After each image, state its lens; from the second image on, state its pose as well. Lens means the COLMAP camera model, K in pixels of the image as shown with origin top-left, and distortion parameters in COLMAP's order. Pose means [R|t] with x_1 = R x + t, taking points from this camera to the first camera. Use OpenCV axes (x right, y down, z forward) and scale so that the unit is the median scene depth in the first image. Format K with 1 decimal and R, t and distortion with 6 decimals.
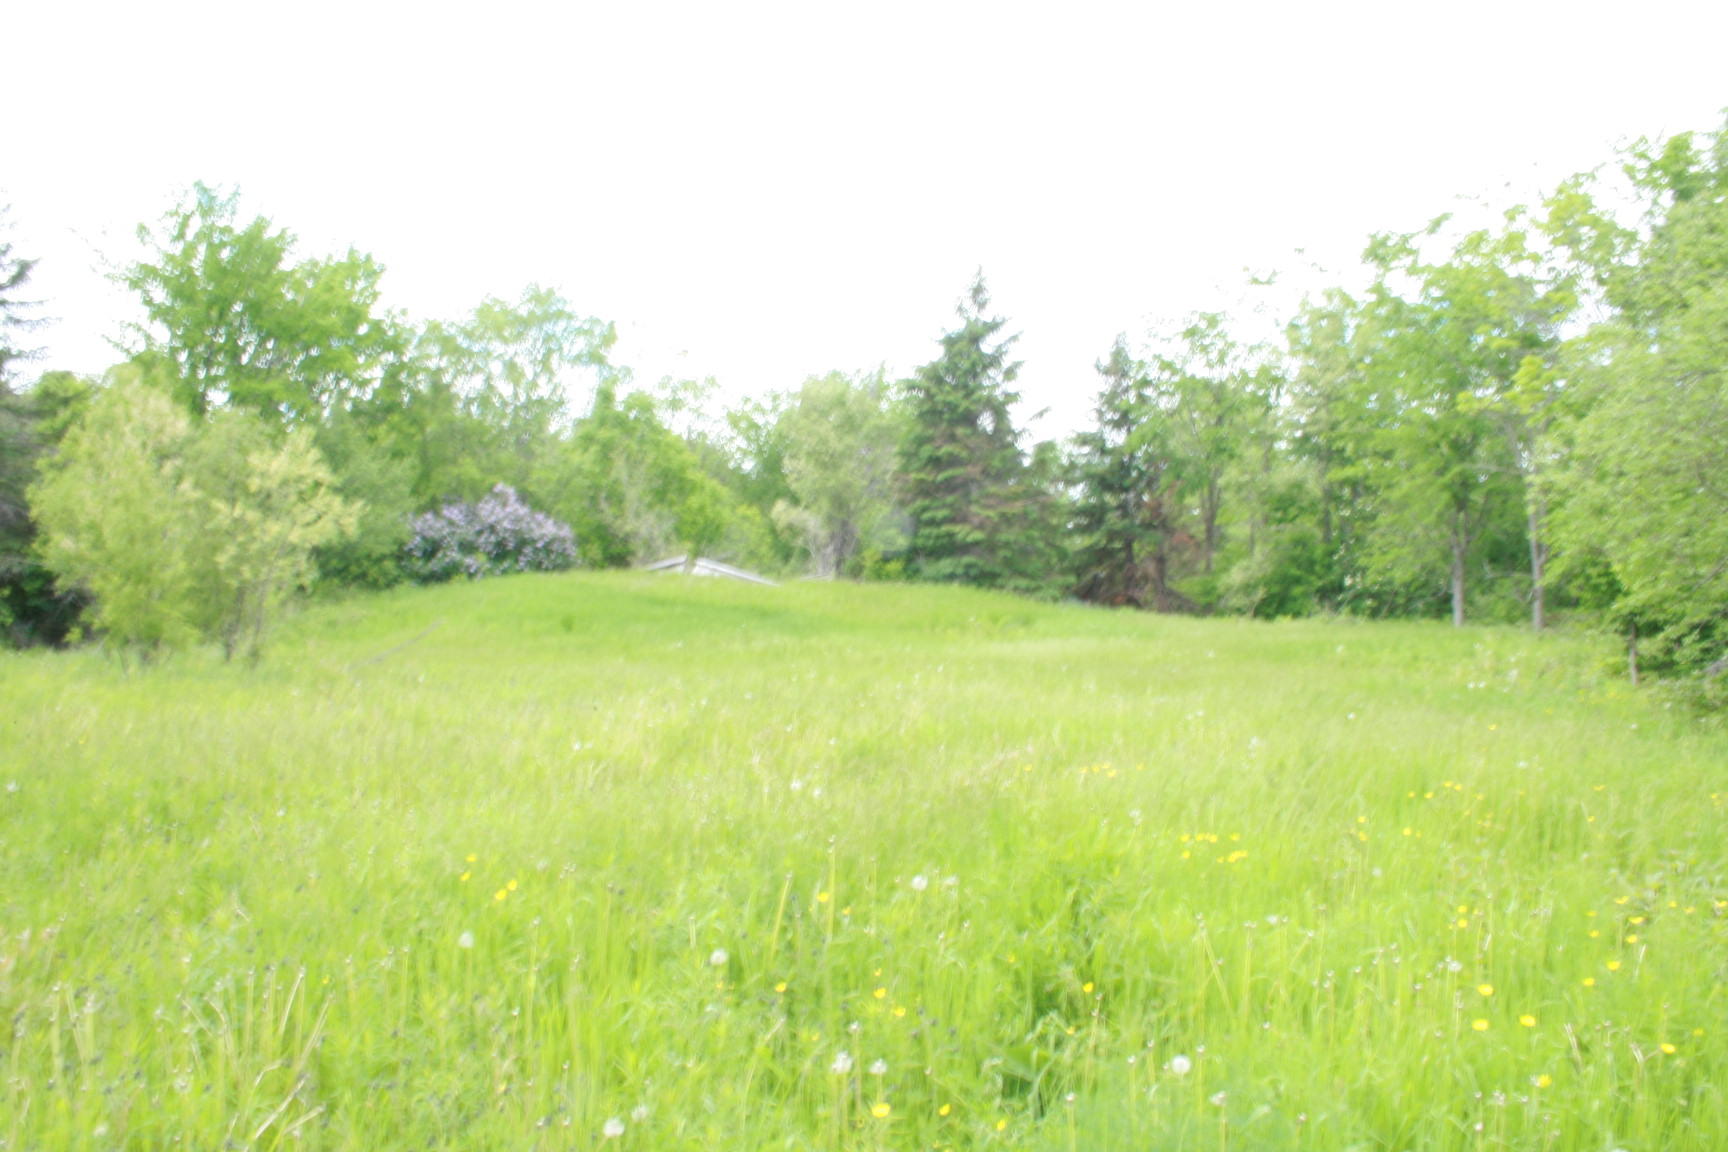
lens RADIAL K [[1432.8, 0, 871.8], [0, 1432.8, 602.0], [0, 0, 1]] dist [-0.157361, 0.144033]
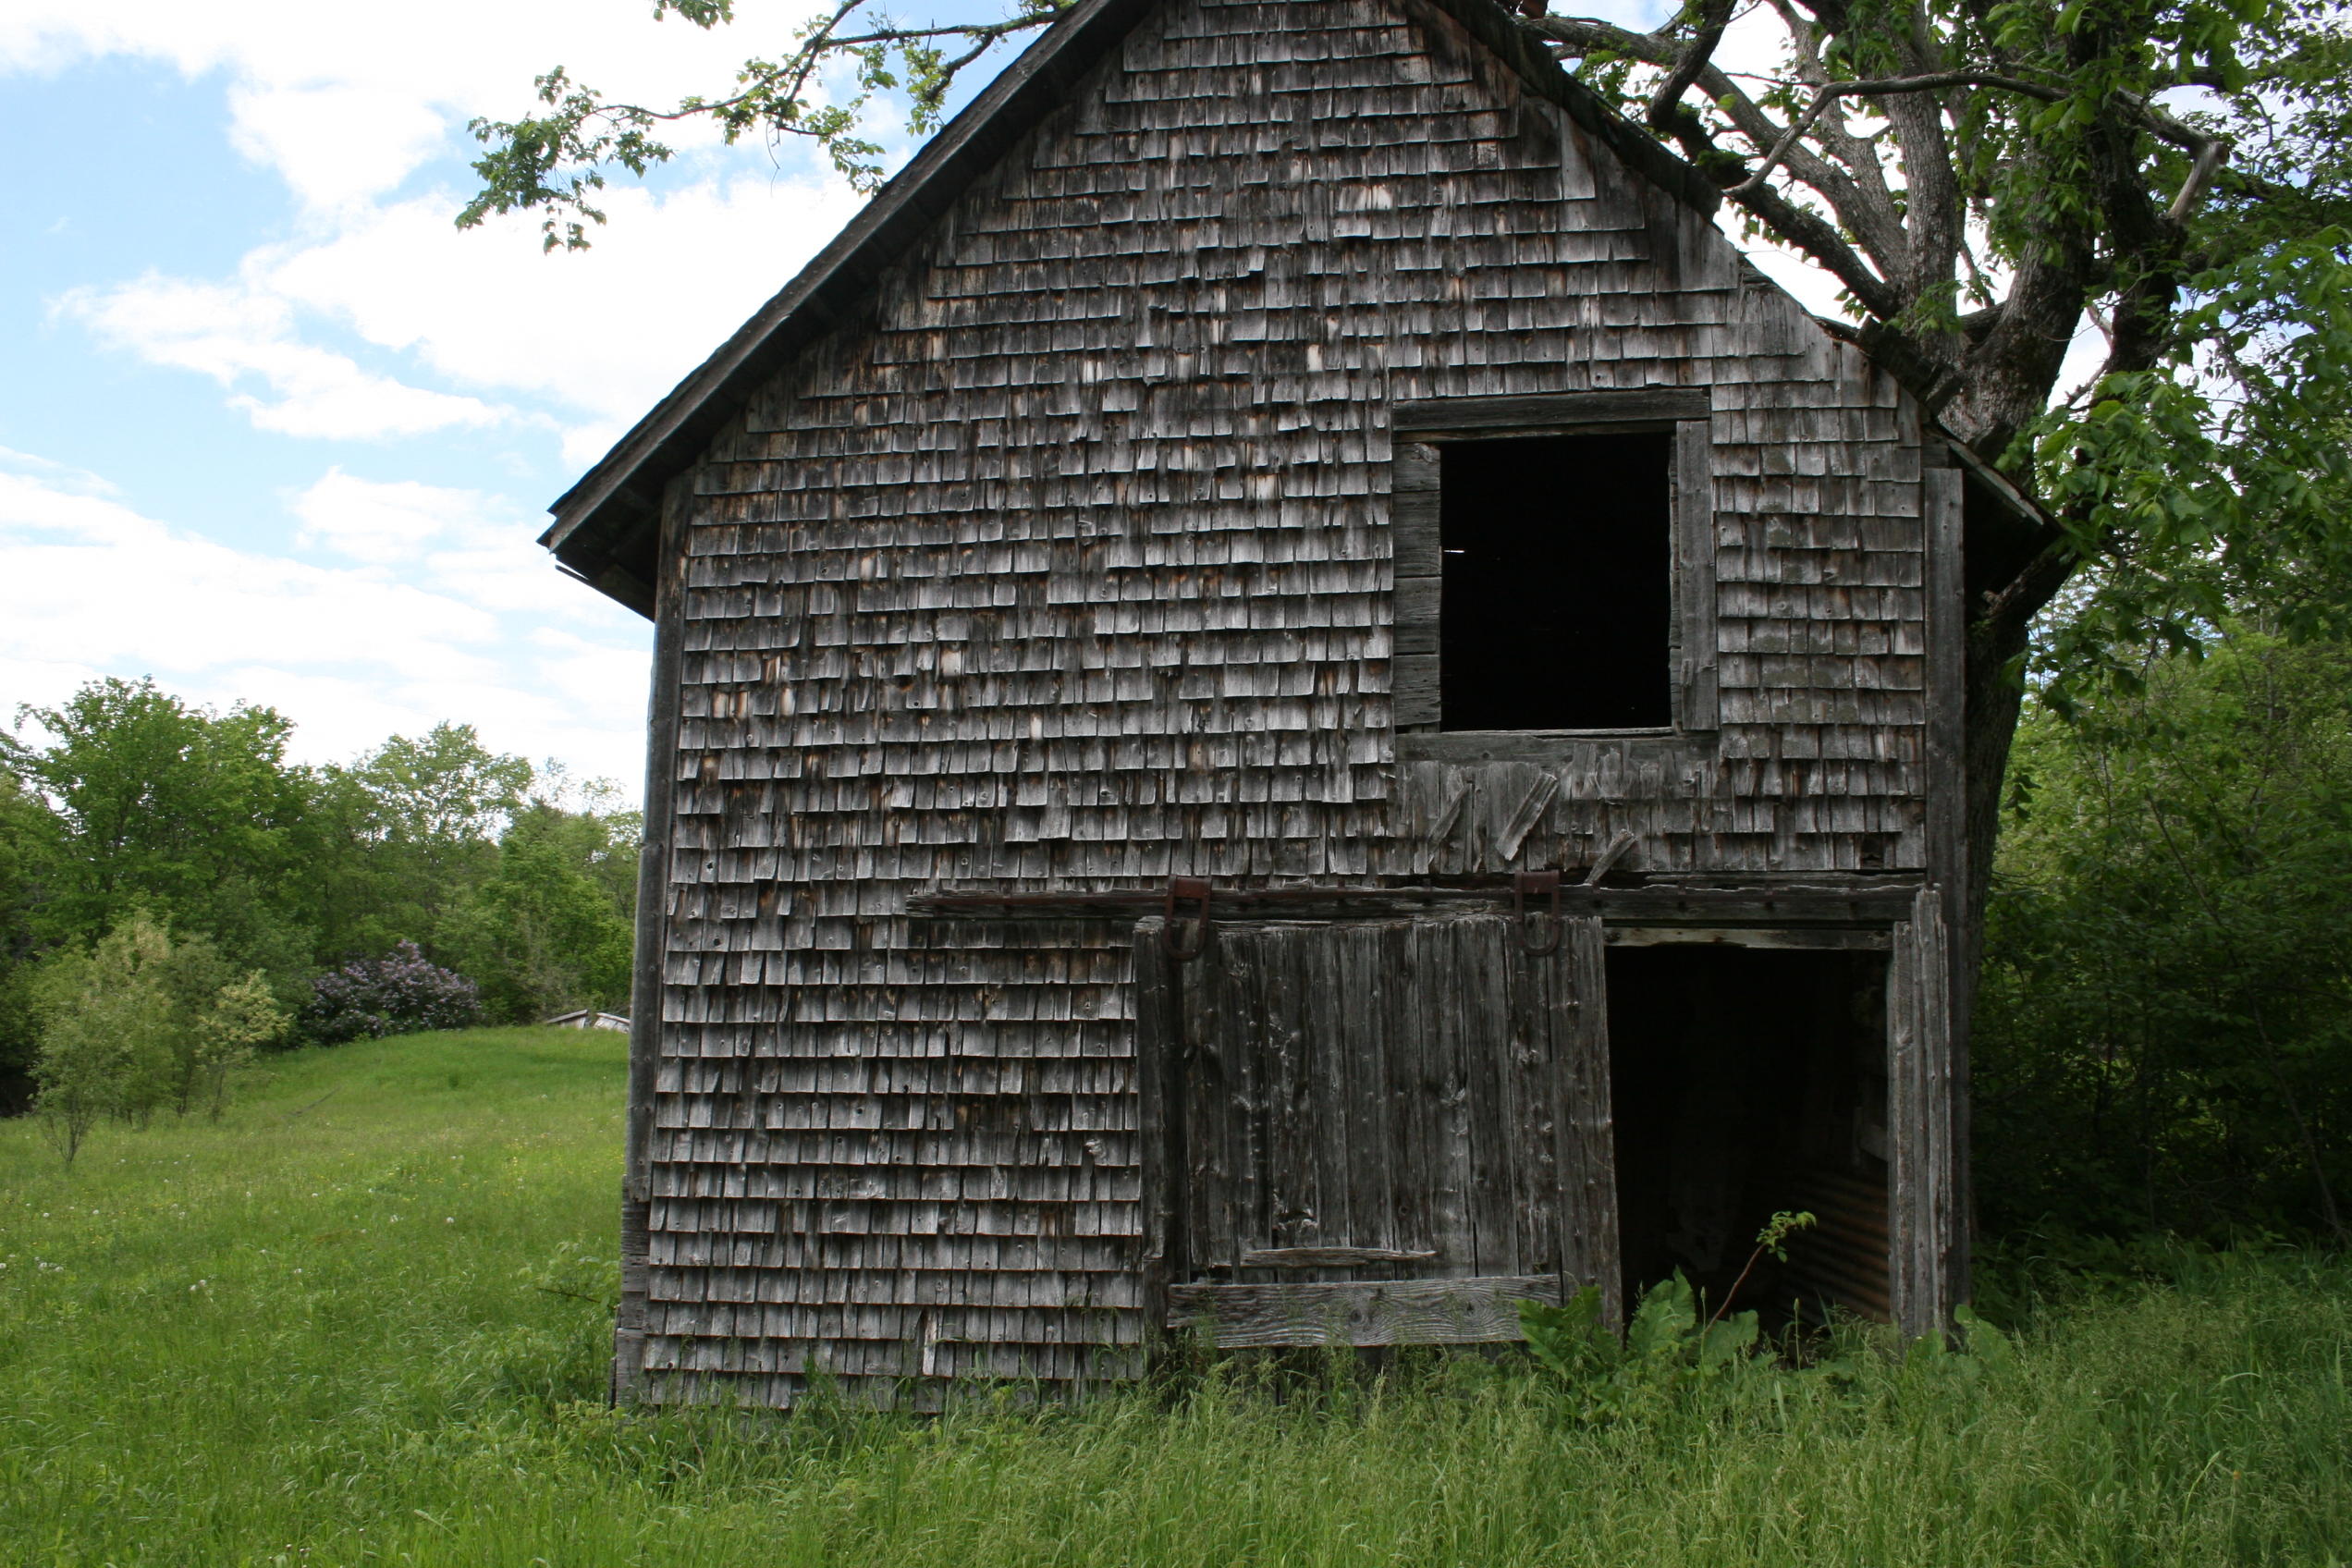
lens RADIAL K [[1950.2, 0, 1186.6], [0, 1950.2, 819.4], [0, 0, 1]] dist [-0.157361, 0.144033]
pose [[0.992413, -0.020815, 0.121177, 0.133797], [0.033191, 0.994330, -0.101026, -0.013577], [-0.118387, 0.104281, 0.987477, -0.433674]]
